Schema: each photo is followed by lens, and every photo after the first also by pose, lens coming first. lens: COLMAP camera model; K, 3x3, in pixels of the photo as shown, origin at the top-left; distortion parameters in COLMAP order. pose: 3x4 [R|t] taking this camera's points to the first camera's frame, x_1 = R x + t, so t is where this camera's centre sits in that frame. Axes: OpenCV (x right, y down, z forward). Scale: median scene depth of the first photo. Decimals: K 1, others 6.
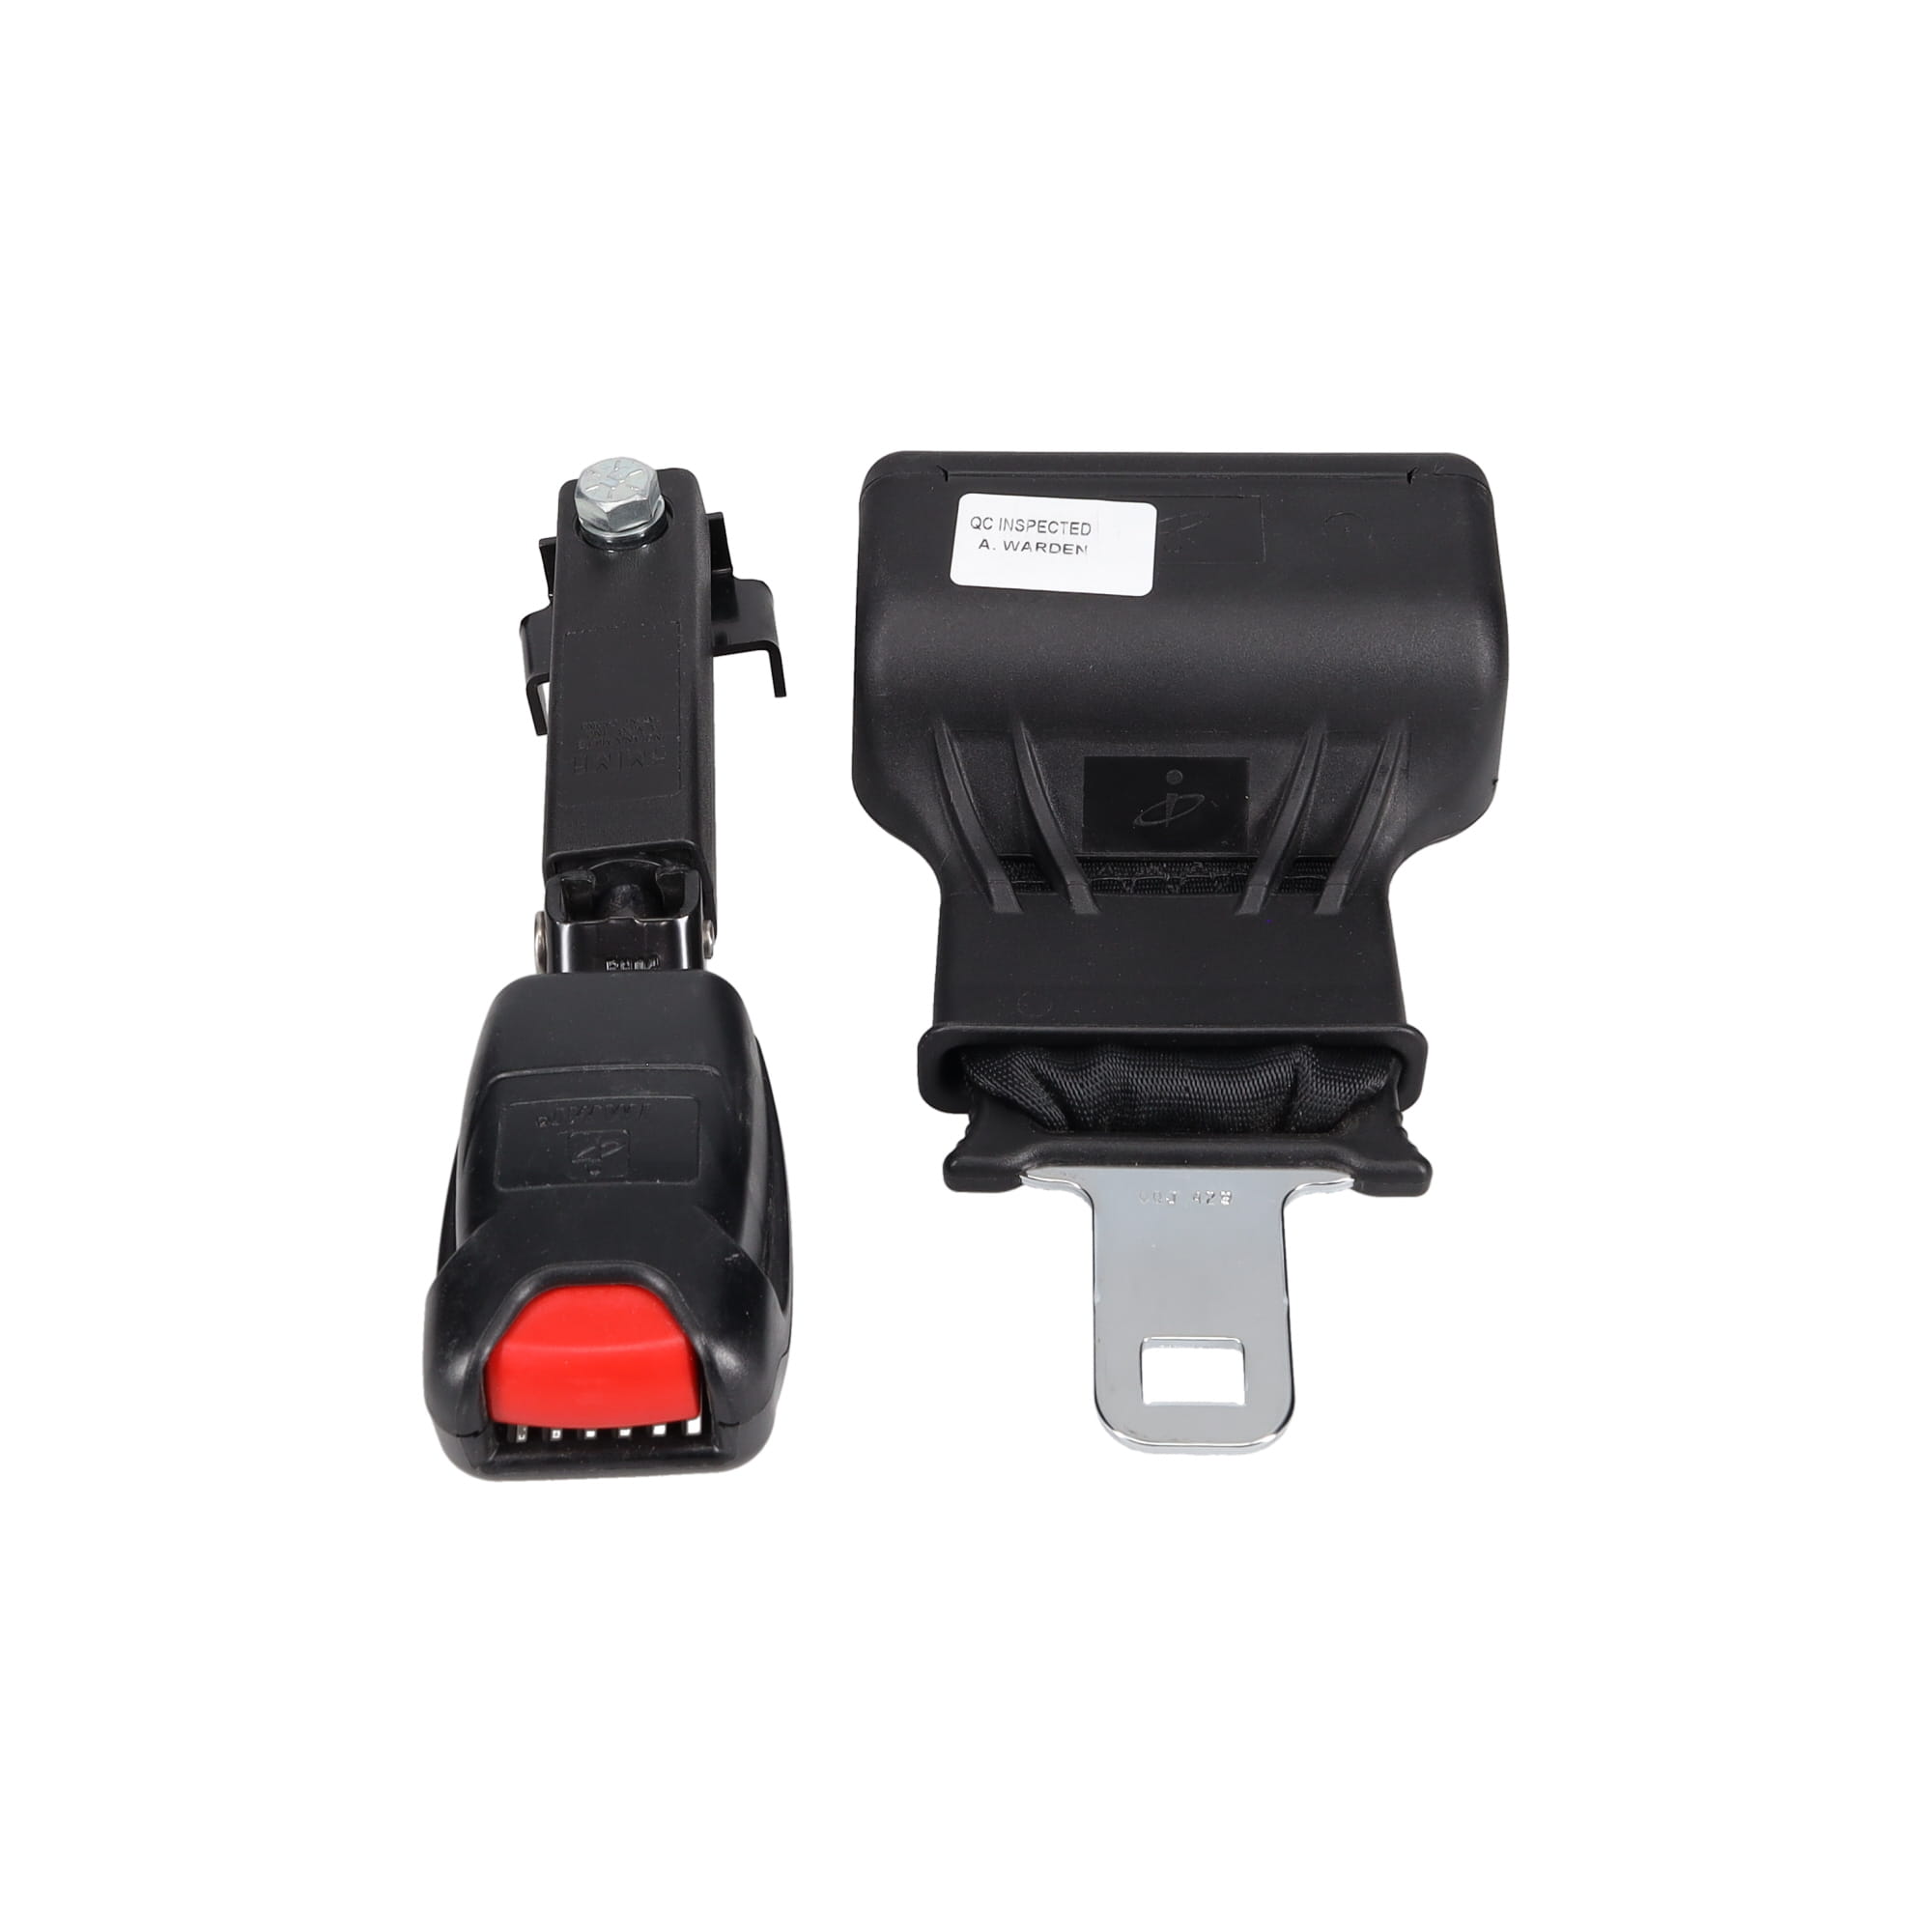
lens RADIAL K [[3067.6, 0, 966.0], [0, 3067.6, 966.0], [0, 0, 1]] dist [0.008178, 0.002435]
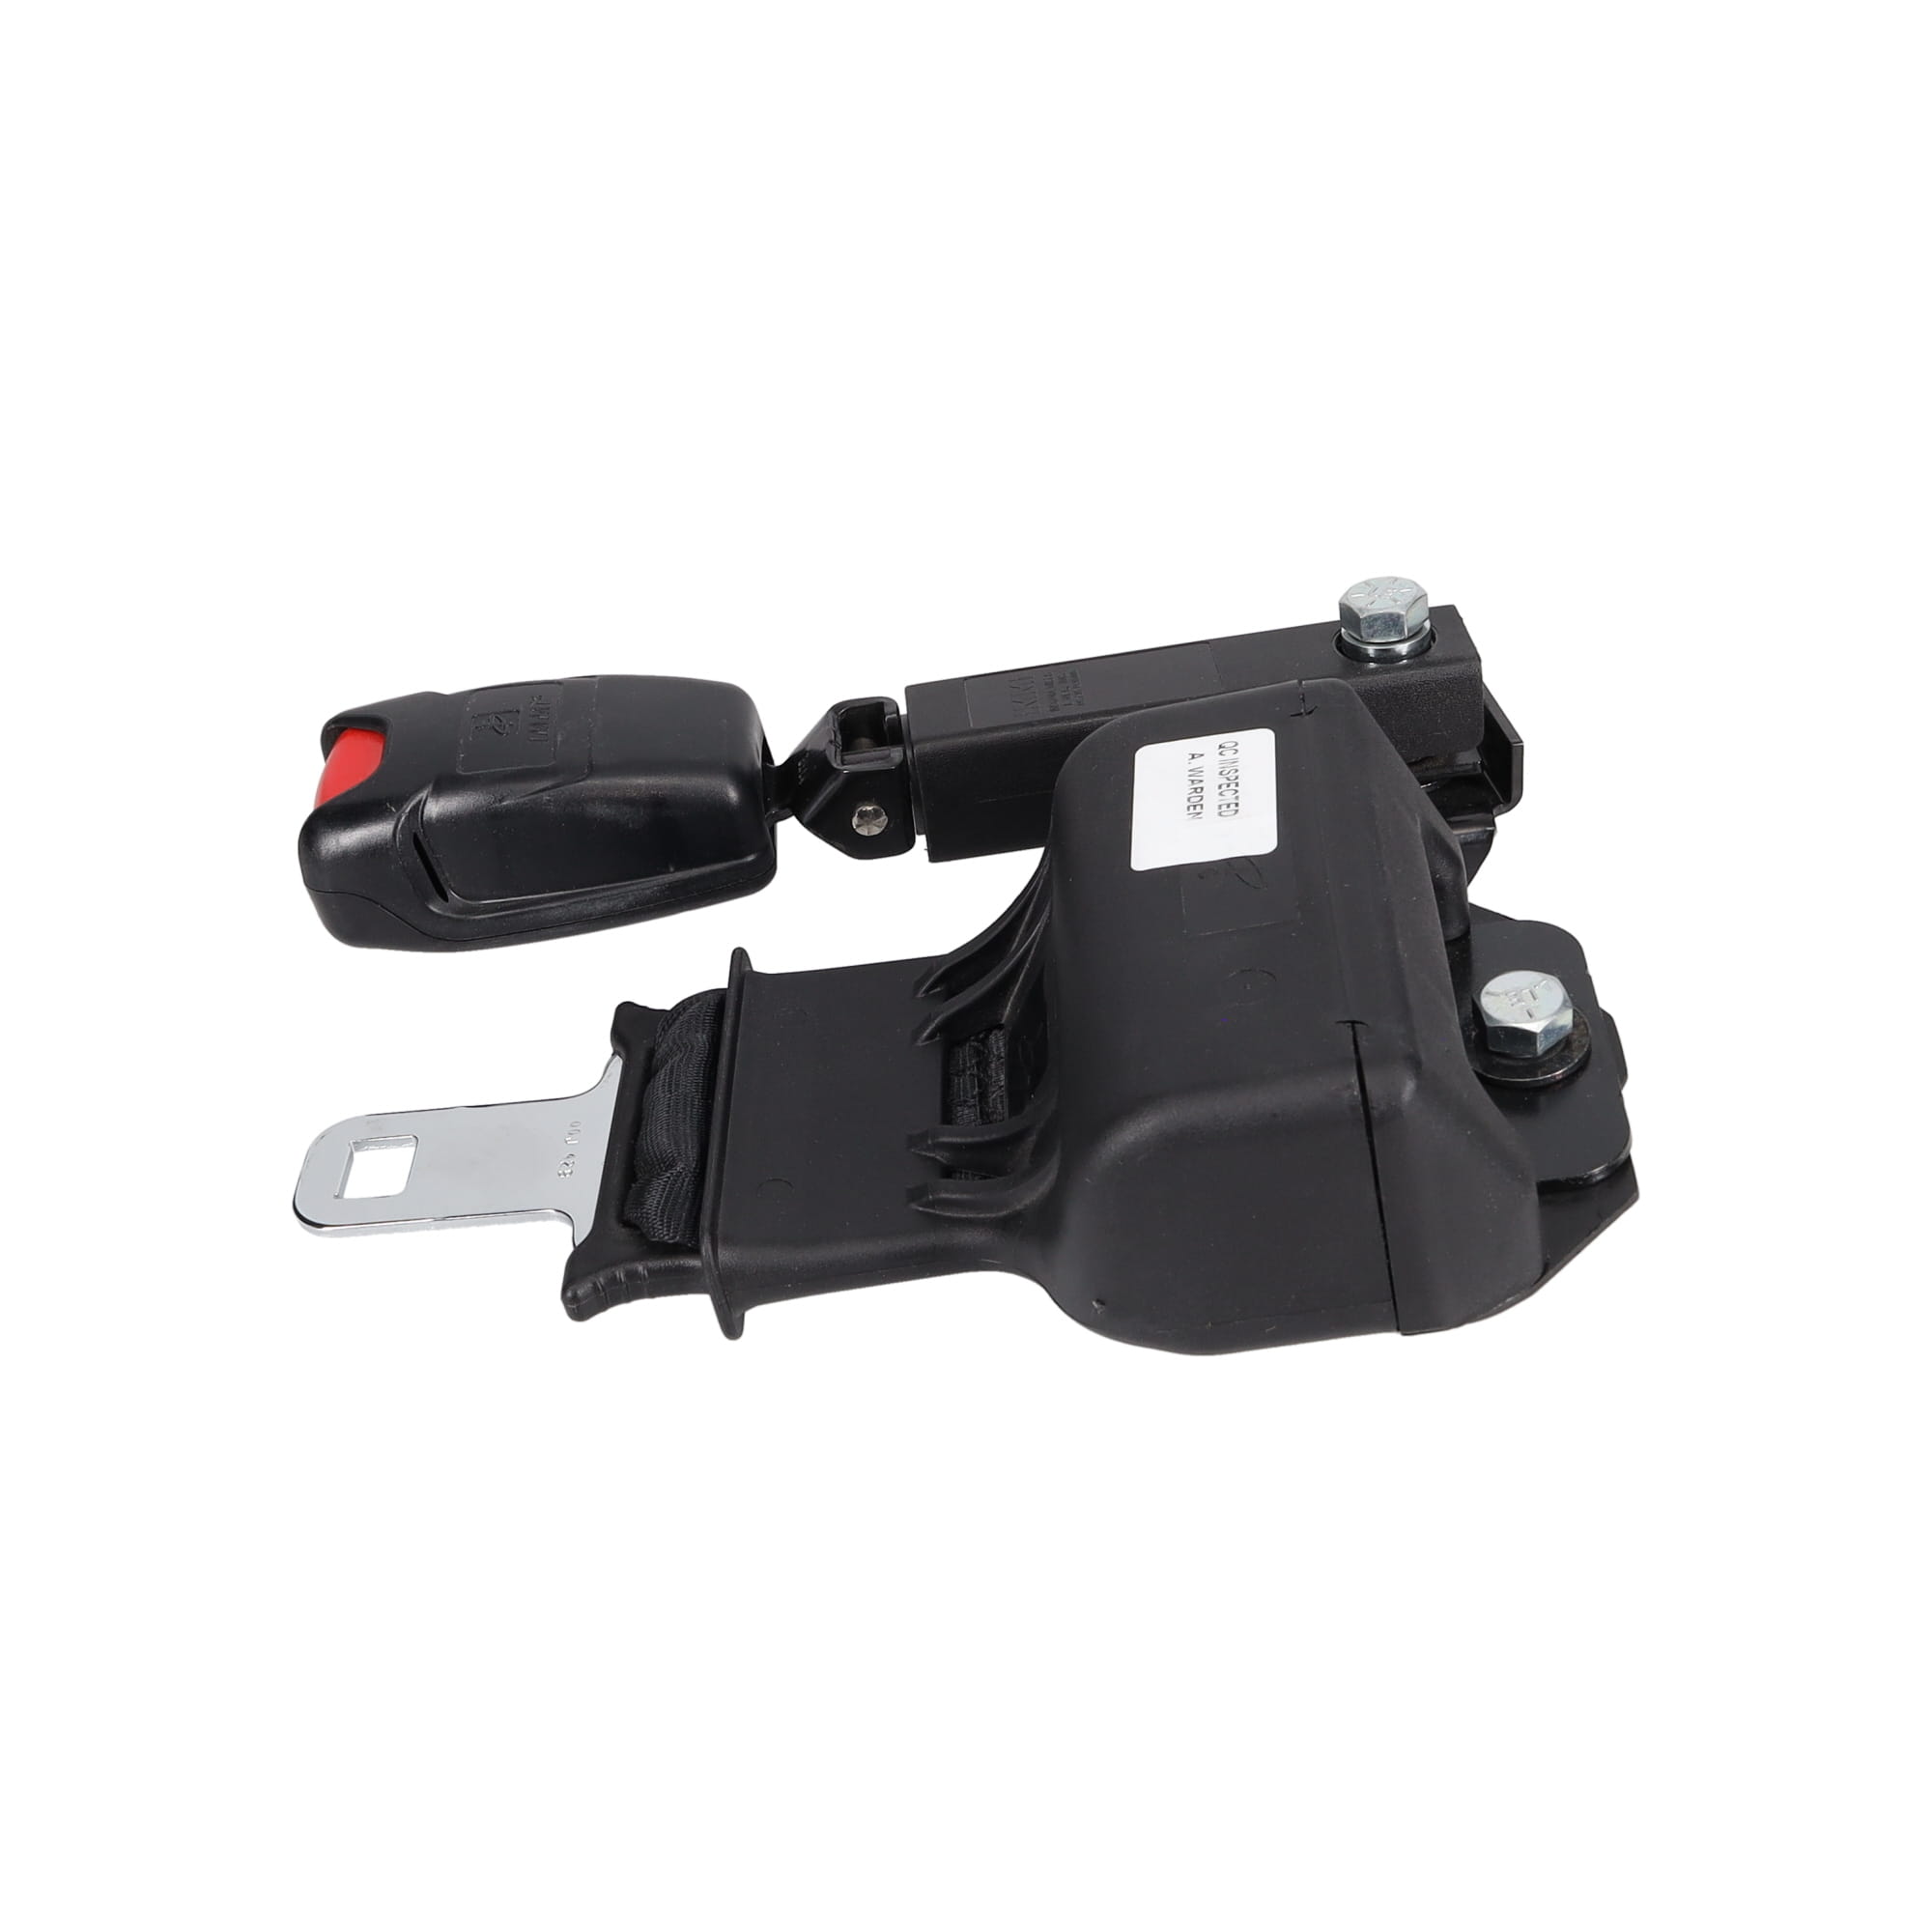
lens RADIAL K [[2894.2, 0, 966.0], [0, 2894.2, 966.0], [0, 0, 1]] dist [0.019359, 0.018243]
pose [[0.014126, 0.601711, -0.798589, 0.766707], [-0.636535, 0.621341, 0.456901, -0.464693], [0.771119, 0.501875, 0.391787, 0.625642]]
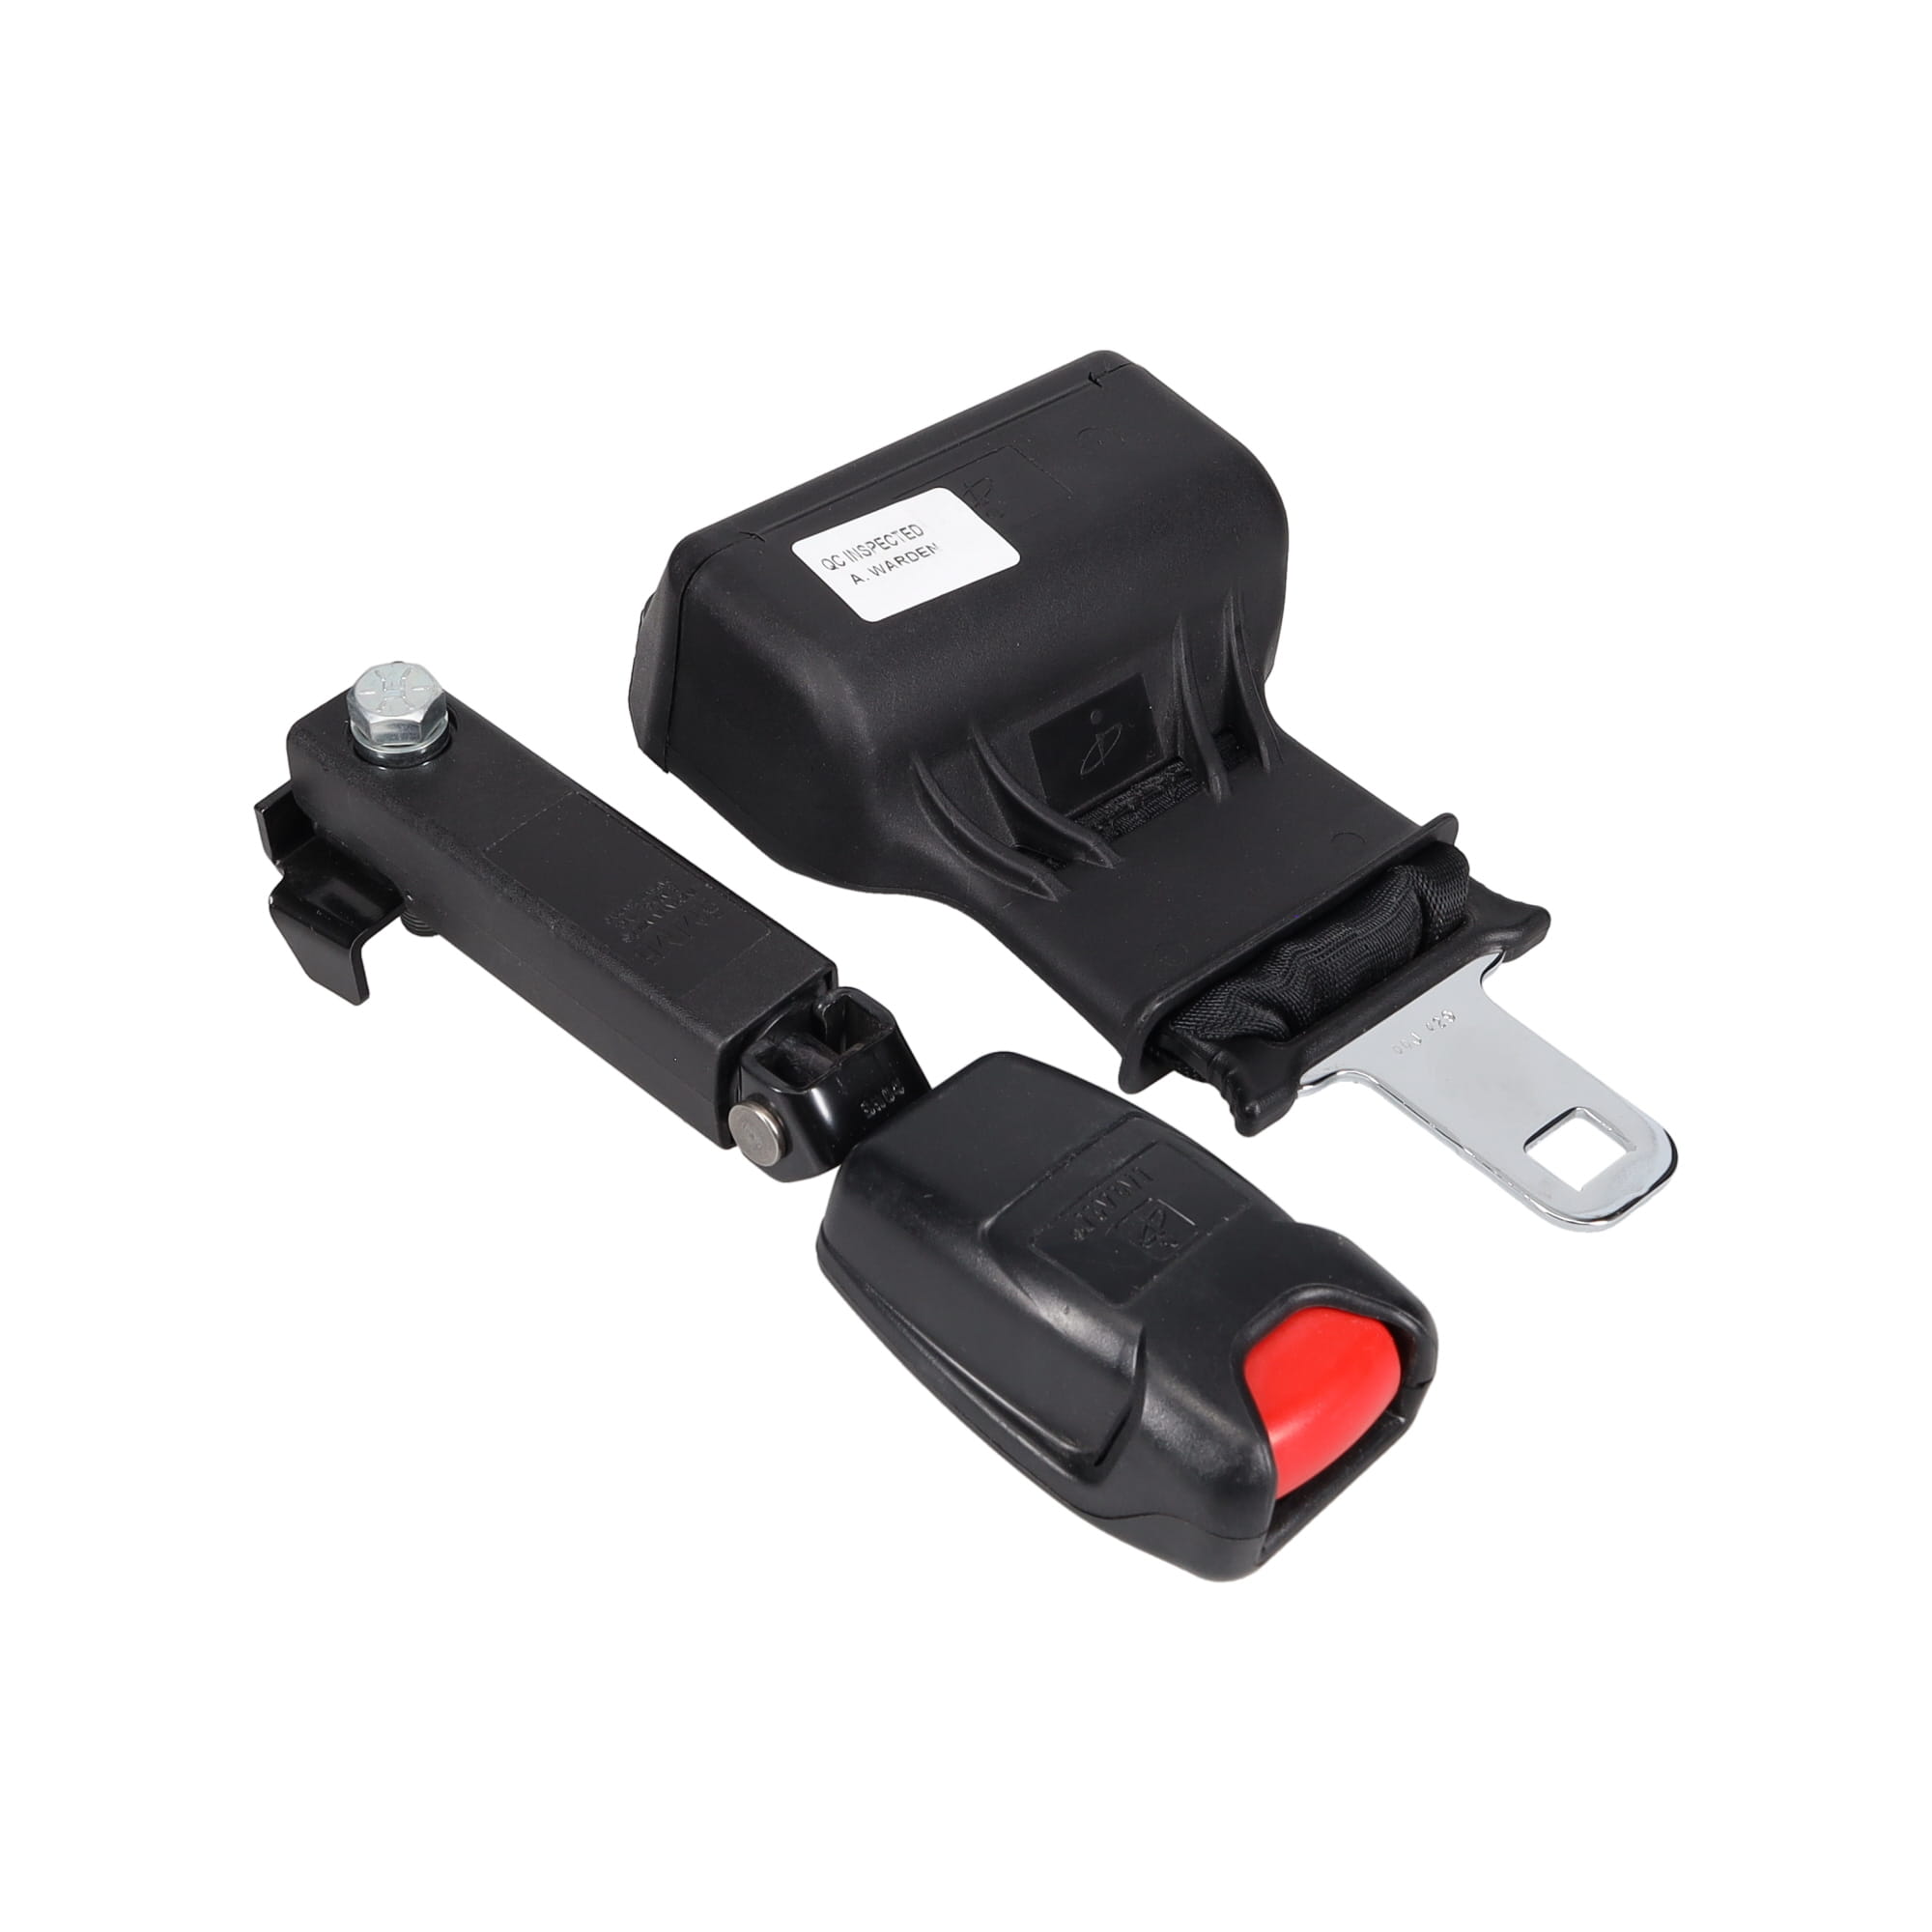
lens RADIAL K [[3067.6, 0, 966.0], [0, 3067.6, 966.0], [0, 0, 1]] dist [0.008178, 0.002435]
pose [[0.719839, -0.432538, 0.542902, -0.554419], [0.442895, 0.888428, 0.120584, -0.130607], [-0.534487, 0.153647, 0.831094, 0.188127]]
